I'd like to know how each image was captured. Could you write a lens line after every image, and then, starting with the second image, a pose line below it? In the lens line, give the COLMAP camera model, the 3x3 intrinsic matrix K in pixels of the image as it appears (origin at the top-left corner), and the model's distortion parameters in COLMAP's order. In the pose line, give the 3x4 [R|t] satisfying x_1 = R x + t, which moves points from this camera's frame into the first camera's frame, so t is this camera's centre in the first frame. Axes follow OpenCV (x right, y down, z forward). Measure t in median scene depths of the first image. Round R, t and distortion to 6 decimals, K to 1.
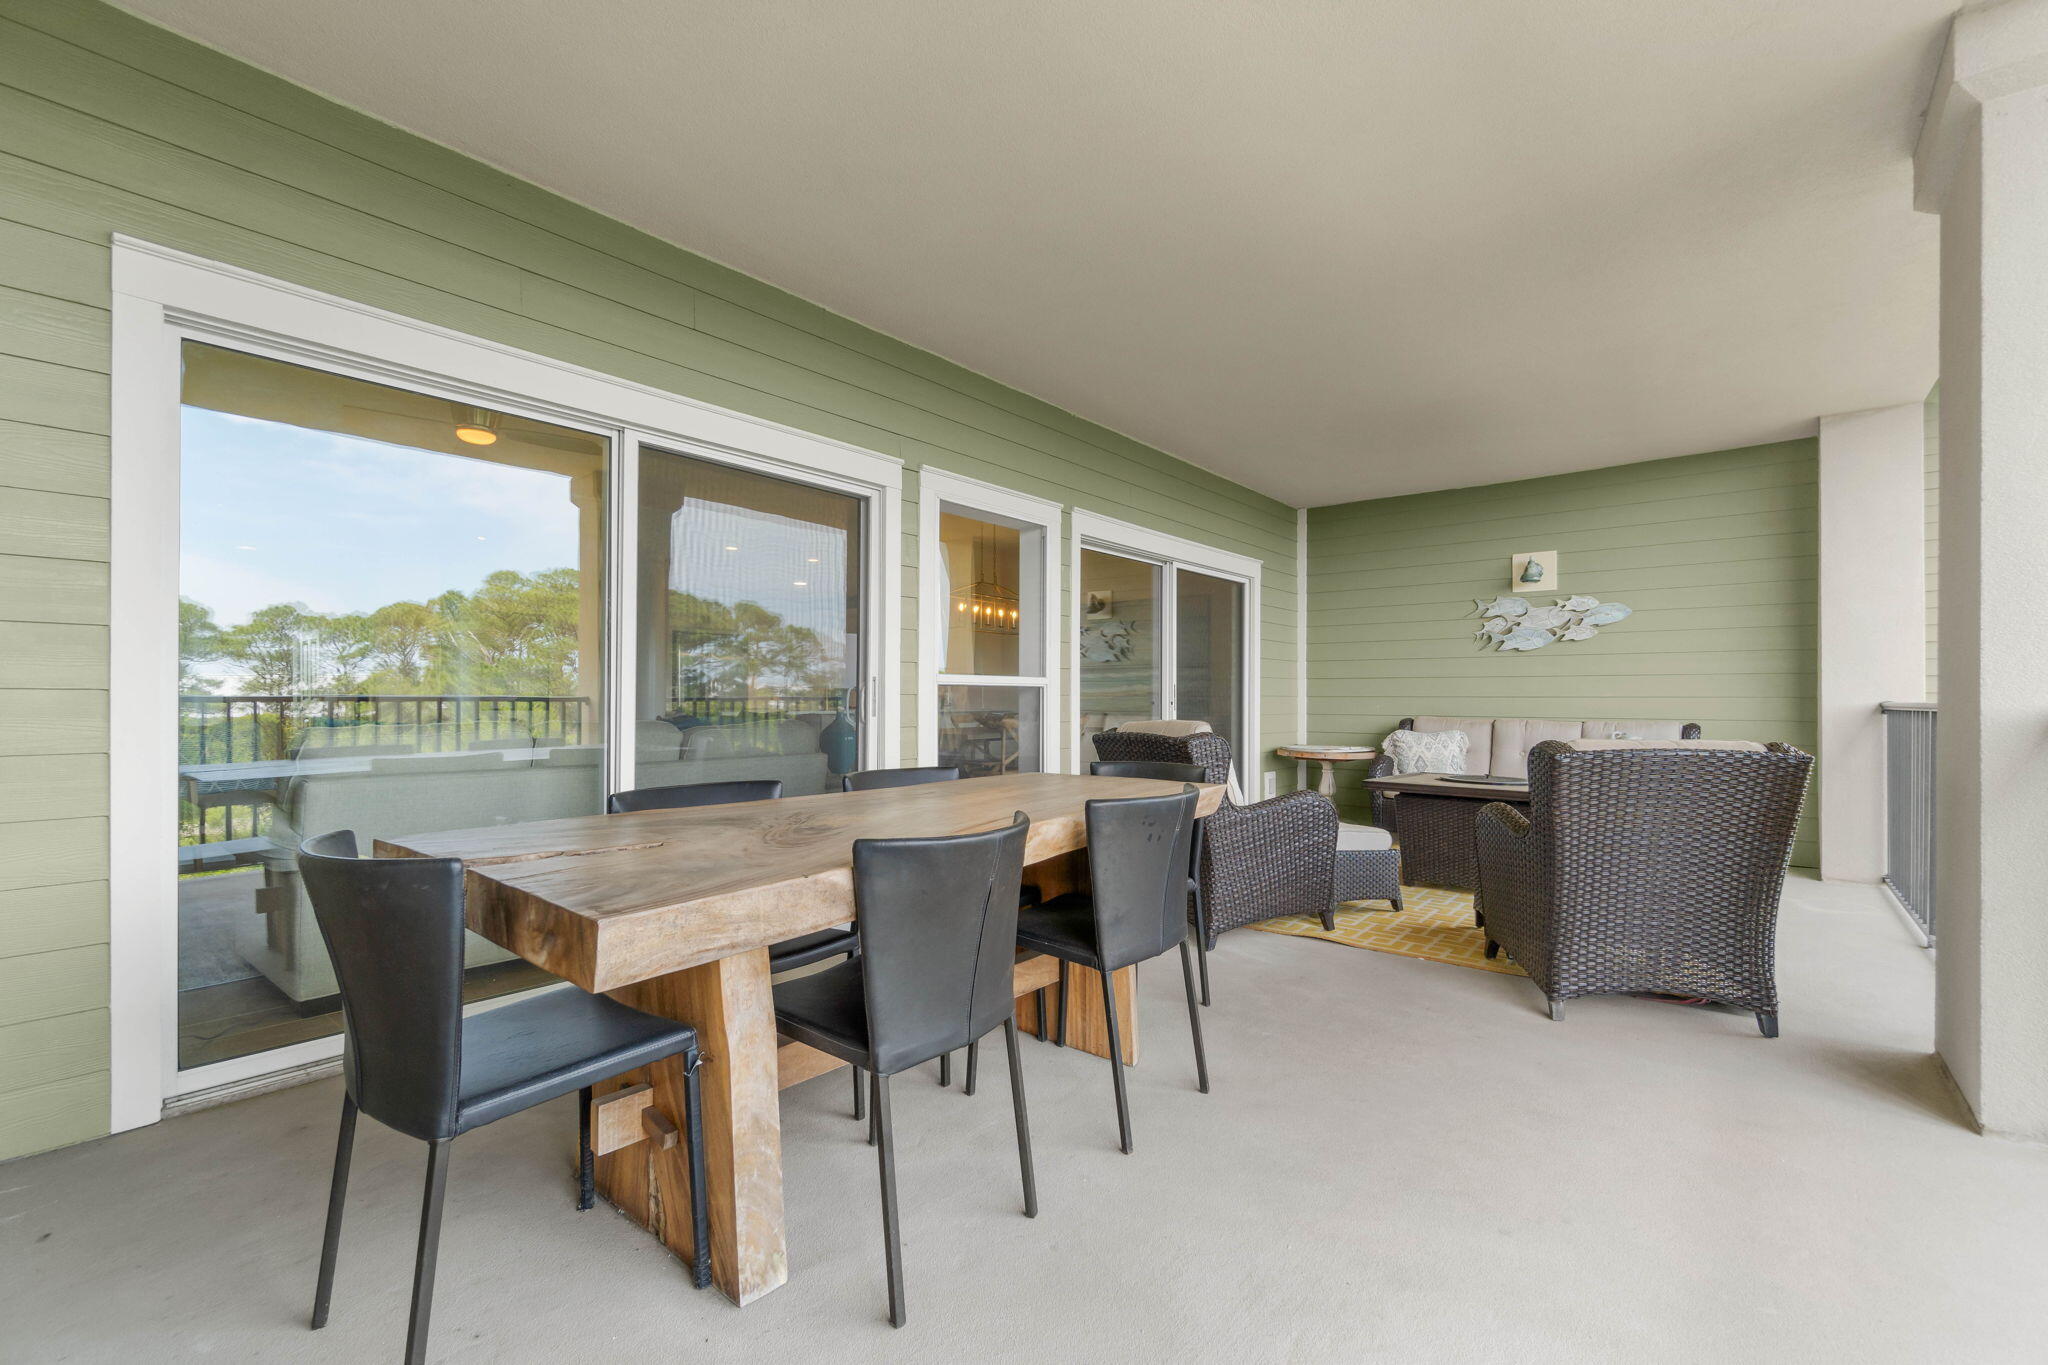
lens RADIAL K [[897.4, 0, 1013.8], [0, 897.4, 695.6], [0, 0, 1]] dist [-0.002318, 0.000202]
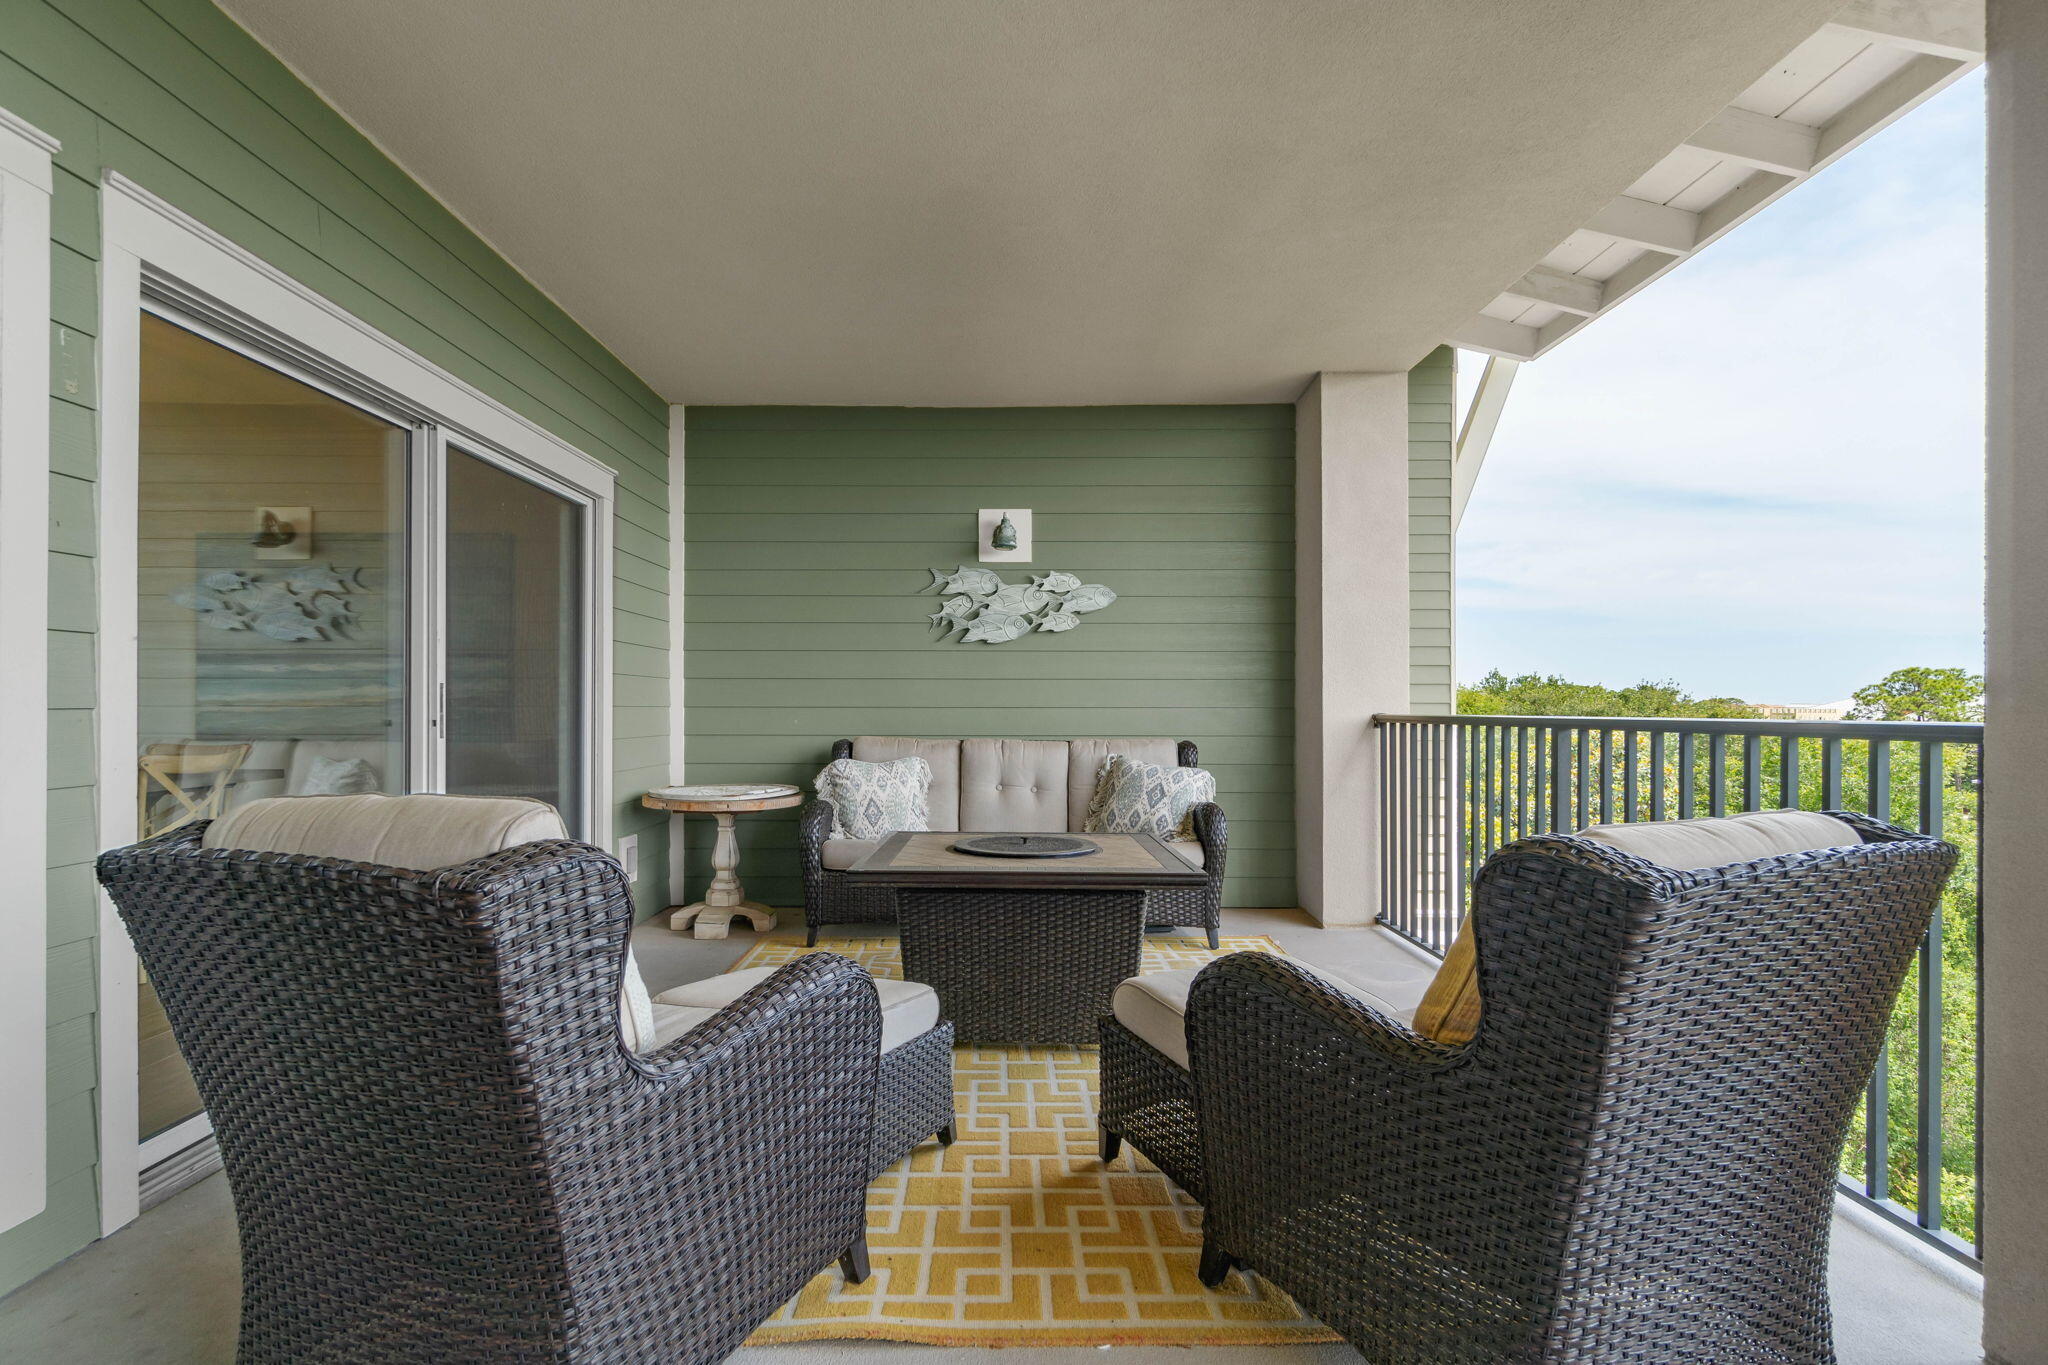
lens RADIAL K [[1006.8, 0, 1025.1], [0, 1006.8, 703.4], [0, 0, 1]] dist [0.000185, -0.000099]
pose [[0.767274, -0.000597, 0.641319, 0.068362], [-0.000768, 0.999998, 0.001850, -0.003354], [-0.641319, -0.001912, 0.767272, 0.359562]]
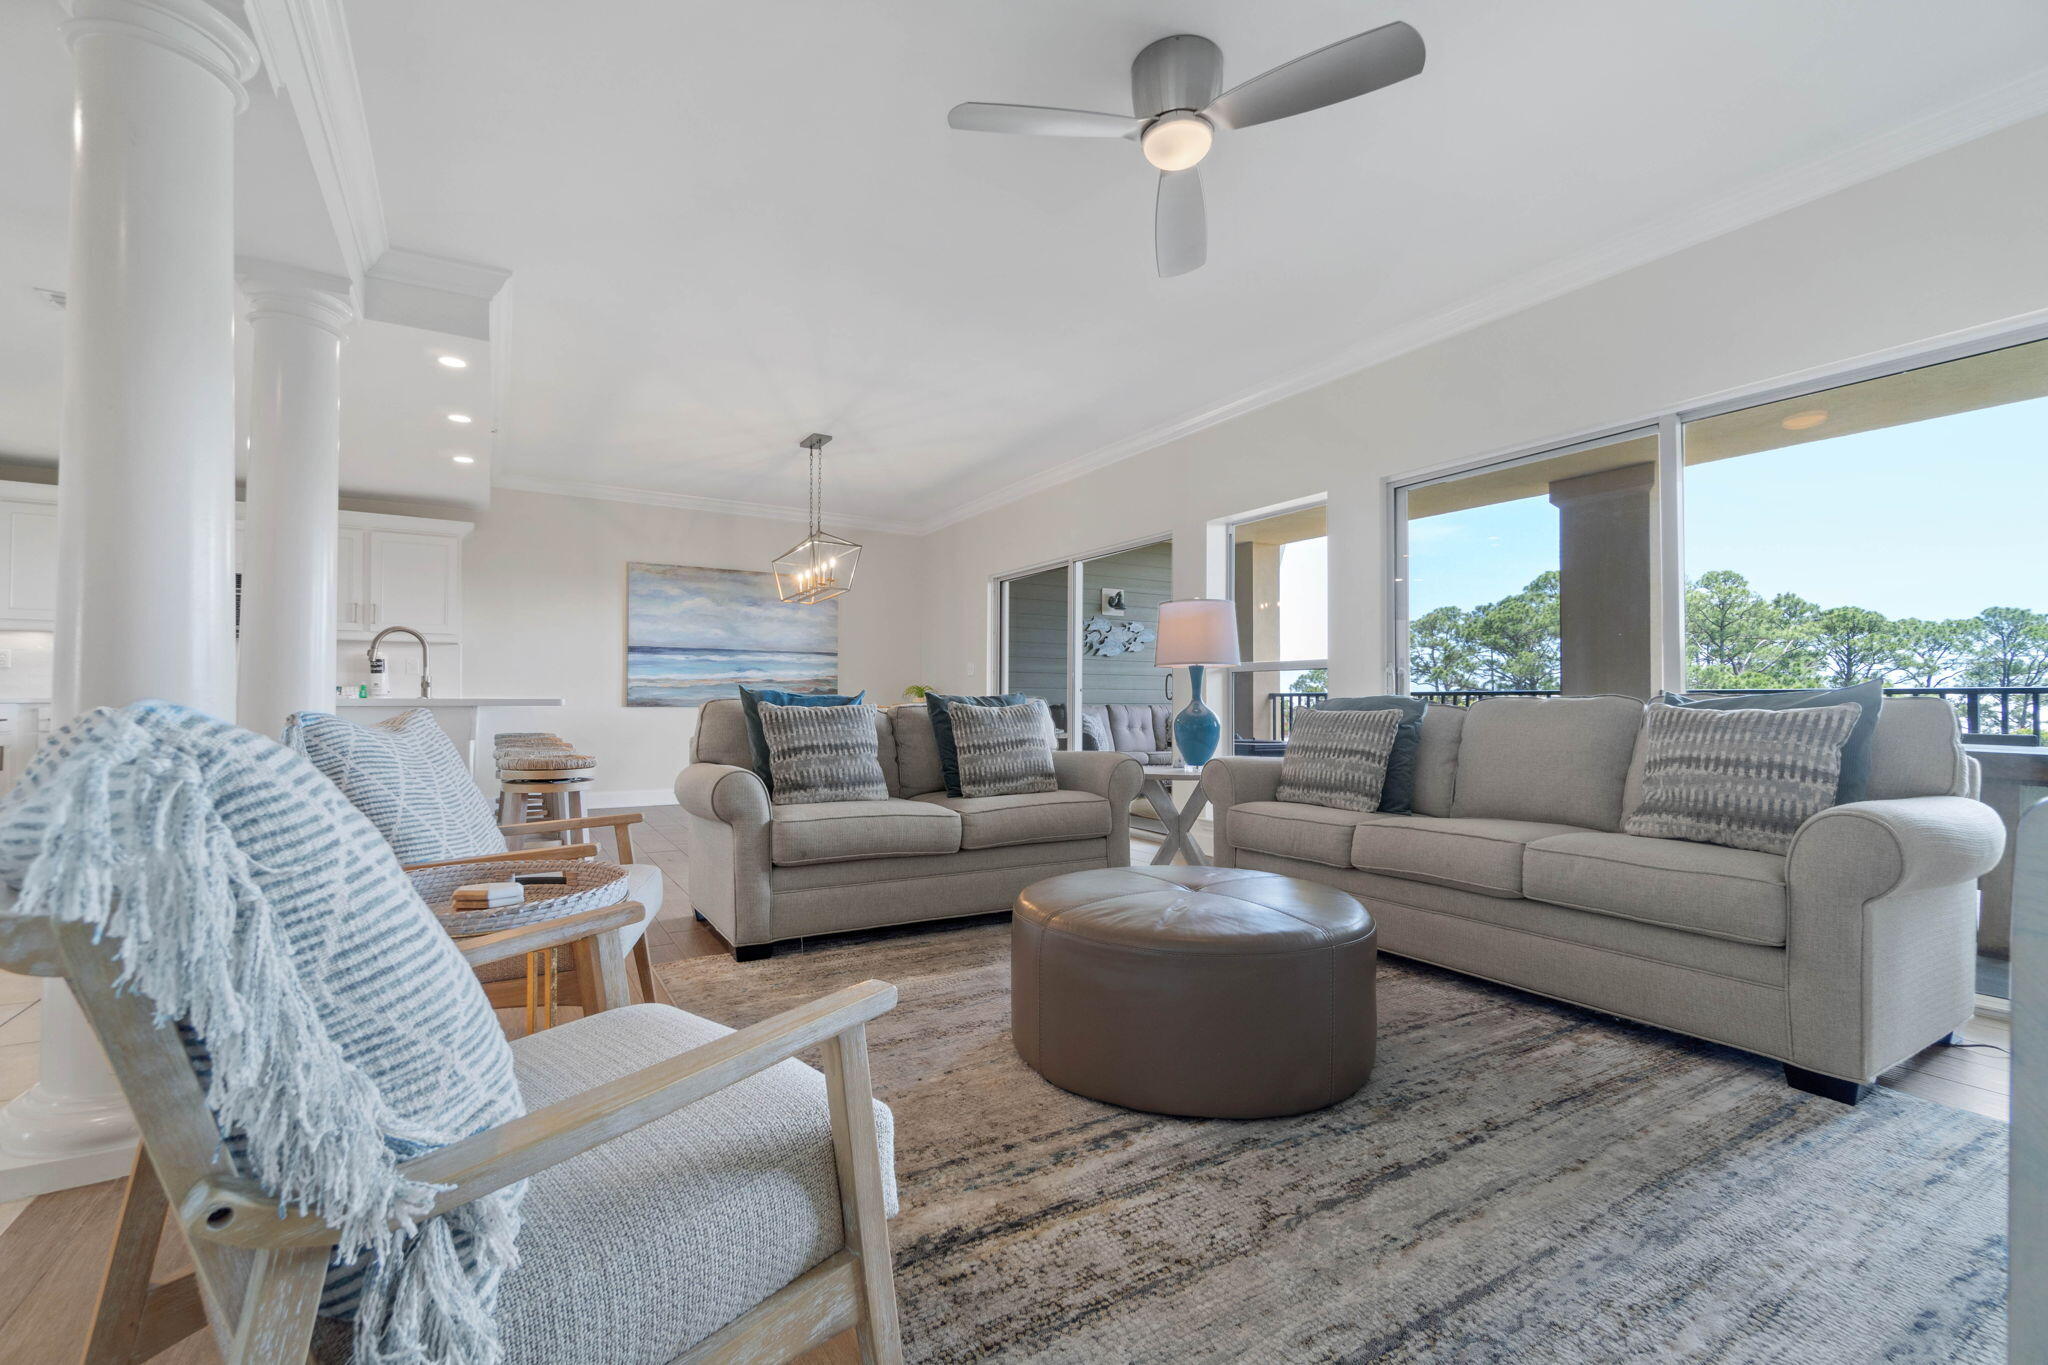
lens RADIAL K [[897.4, 0, 1035.1], [0, 897.4, 684.6], [0, 0, 1]] dist [-0.002318, 0.000202]
pose [[0.322424, 0.019171, 0.946401, -0.815556], [-0.005601, 0.999816, -0.018344, 0.021643], [-0.946579, 0.000613, 0.322472, 0.647794]]
